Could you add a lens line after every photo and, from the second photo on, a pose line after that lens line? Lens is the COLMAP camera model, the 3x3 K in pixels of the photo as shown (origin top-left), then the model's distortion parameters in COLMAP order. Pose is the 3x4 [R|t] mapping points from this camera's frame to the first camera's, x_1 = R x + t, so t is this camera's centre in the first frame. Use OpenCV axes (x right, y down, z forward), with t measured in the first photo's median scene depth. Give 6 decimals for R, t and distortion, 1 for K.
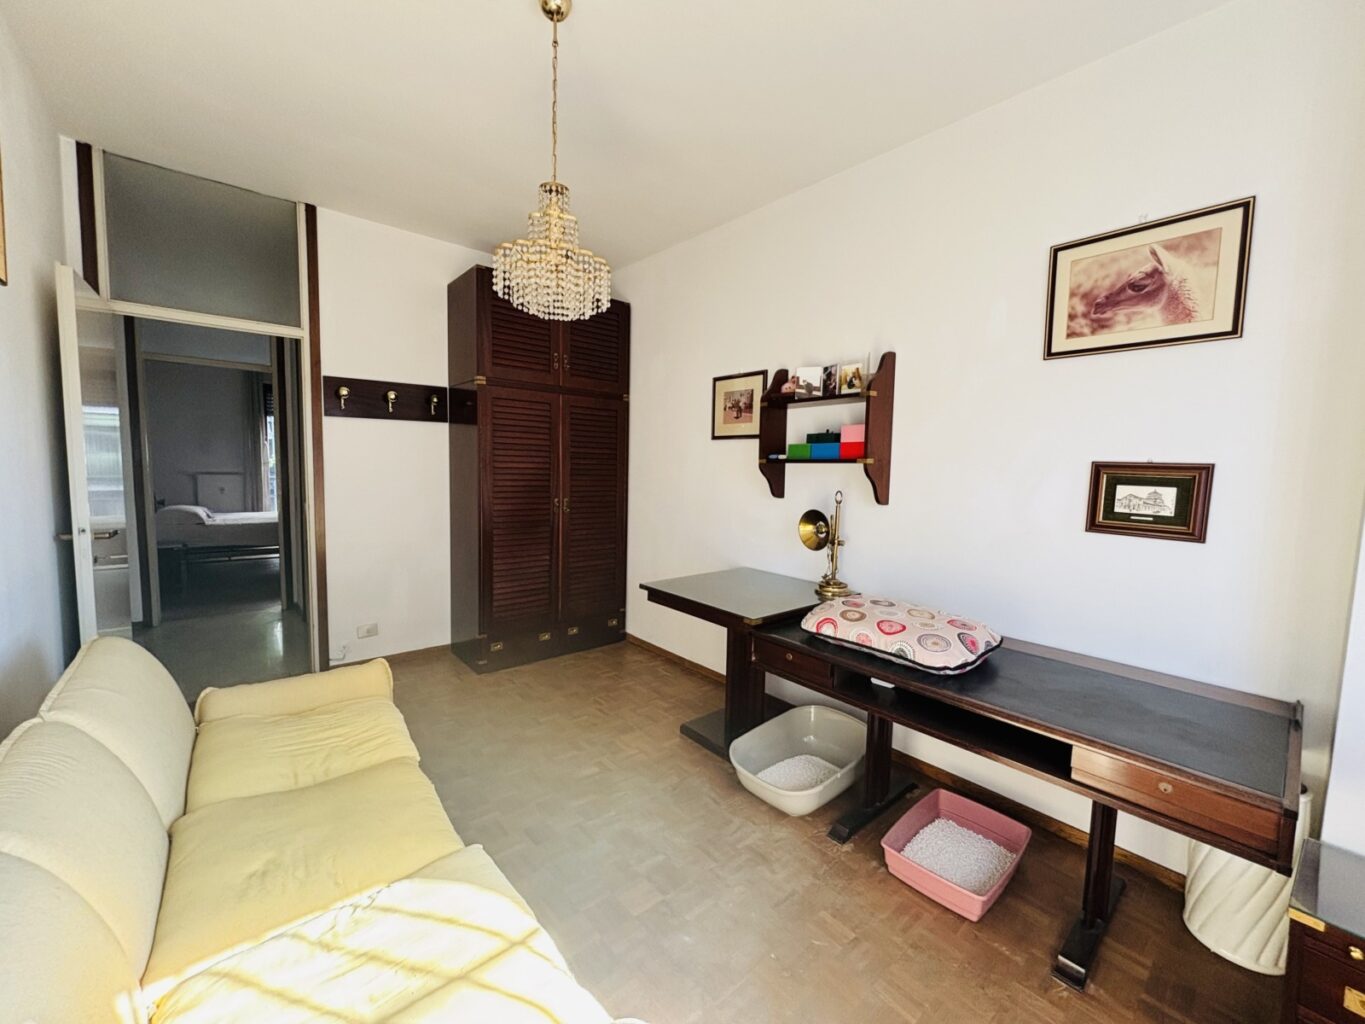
lens RADIAL K [[546.9, 0, 682.2], [0, 546.9, 508.9], [0, 0, 1]] dist [0.003069, -0.000378]
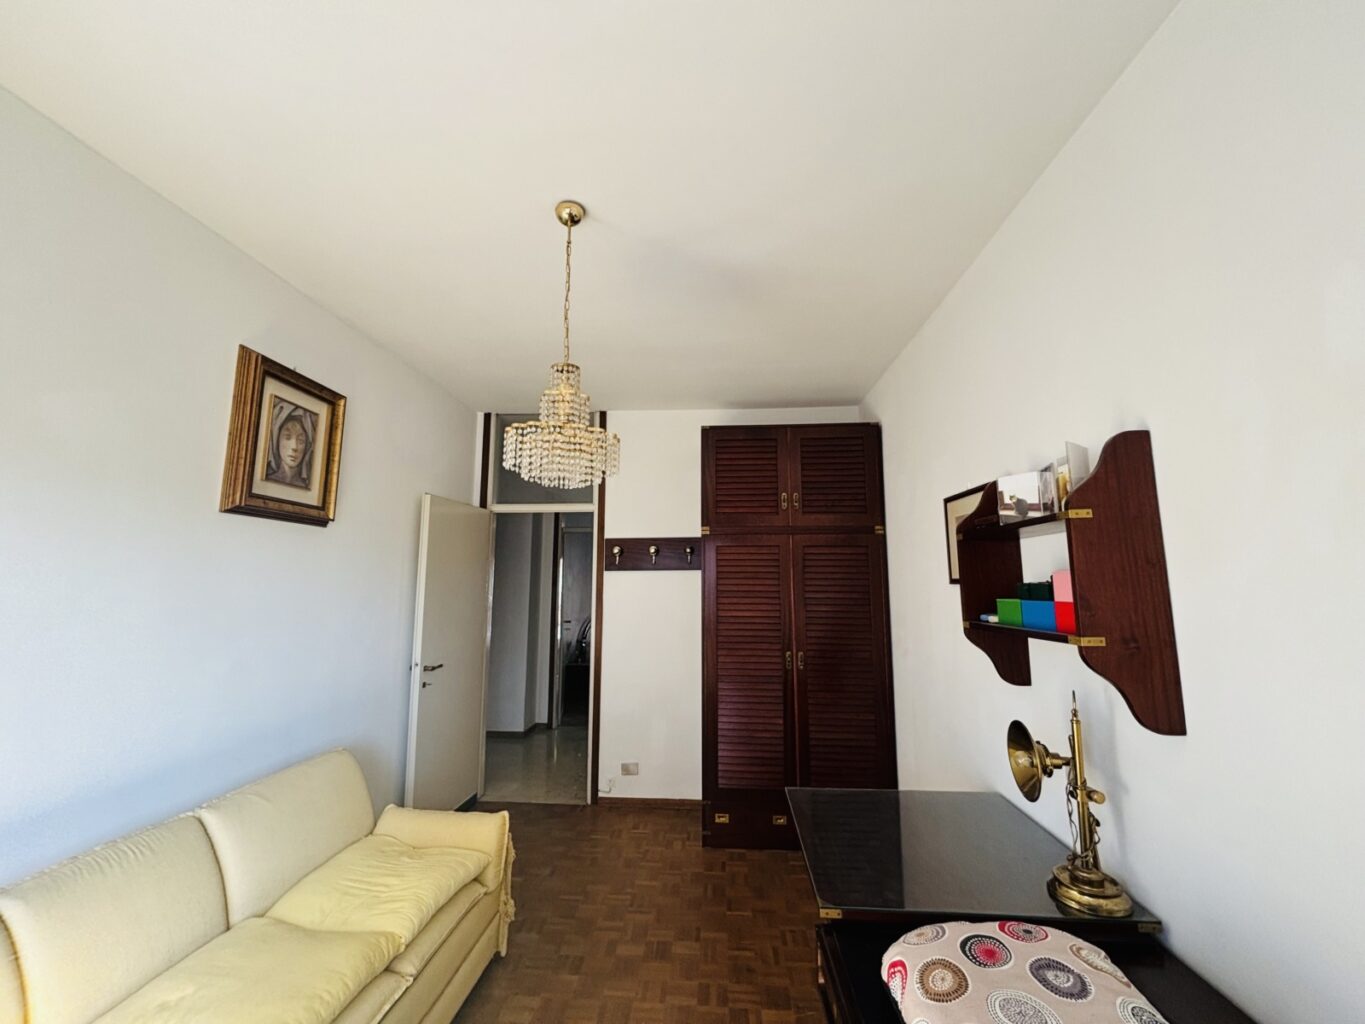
lens RADIAL K [[550.2, 0, 681.4], [0, 550.2, 509.4], [0, 0, 1]] dist [0.001052, -0.000081]
pose [[0.710246, -0.112919, -0.694838, 0.378633], [-0.042353, 0.978409, -0.202294, -0.075481], [0.702678, 0.173106, 0.690128, 0.299905]]
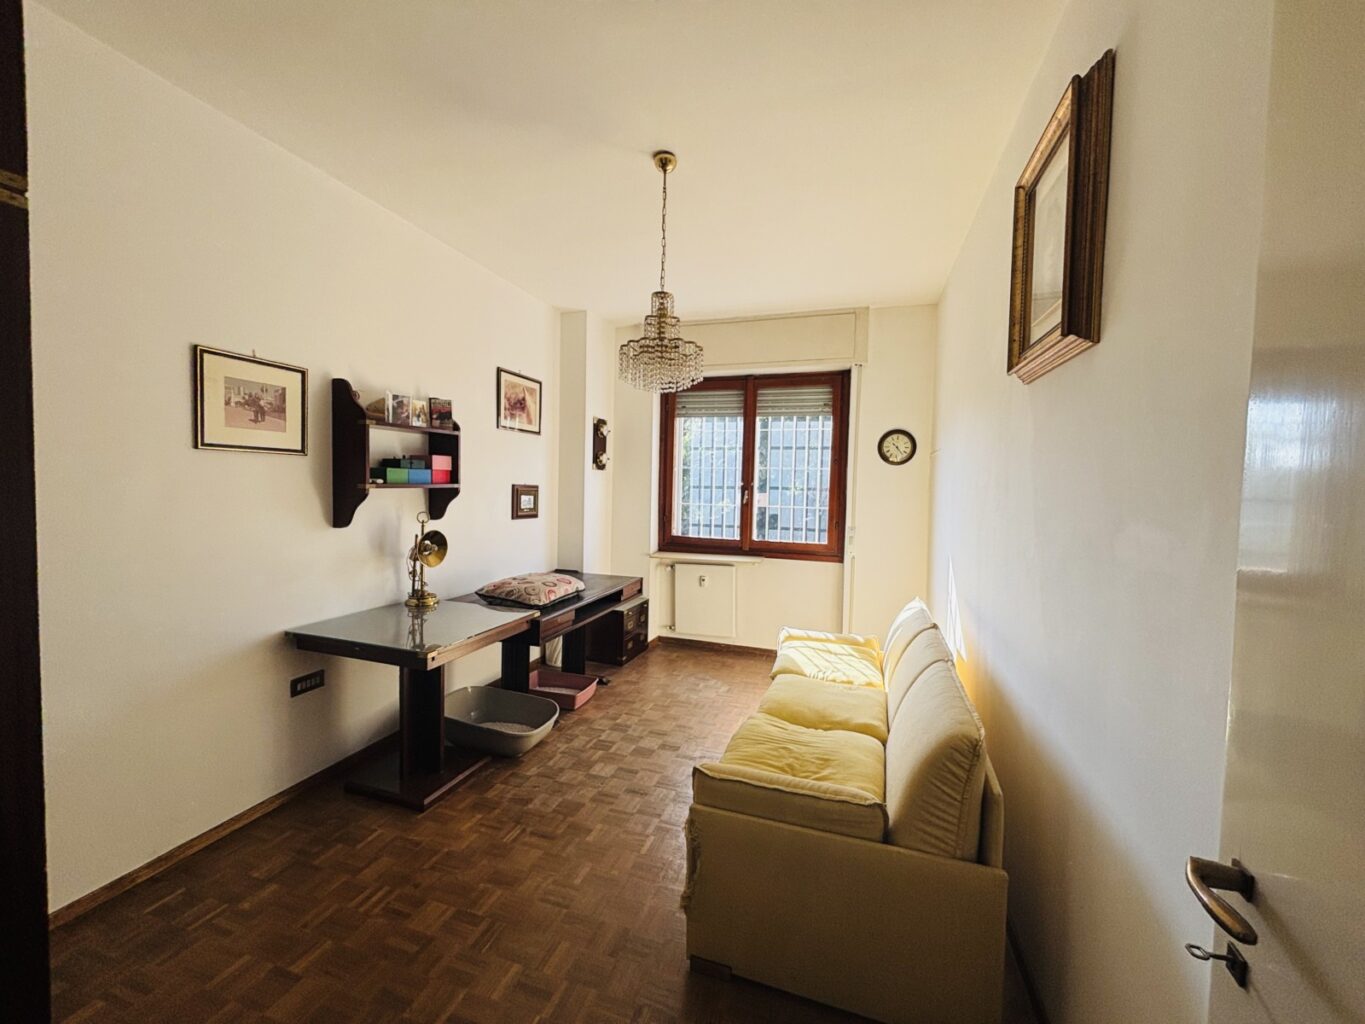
lens RADIAL K [[546.9, 0, 682.2], [0, 546.9, 508.9], [0, 0, 1]] dist [0.003069, -0.000378]
pose [[-0.520453, -0.075767, 0.850522, -0.878275], [0.029307, 0.993884, 0.106472, -0.131894], [-0.853387, 0.080340, -0.515049, 1.038364]]
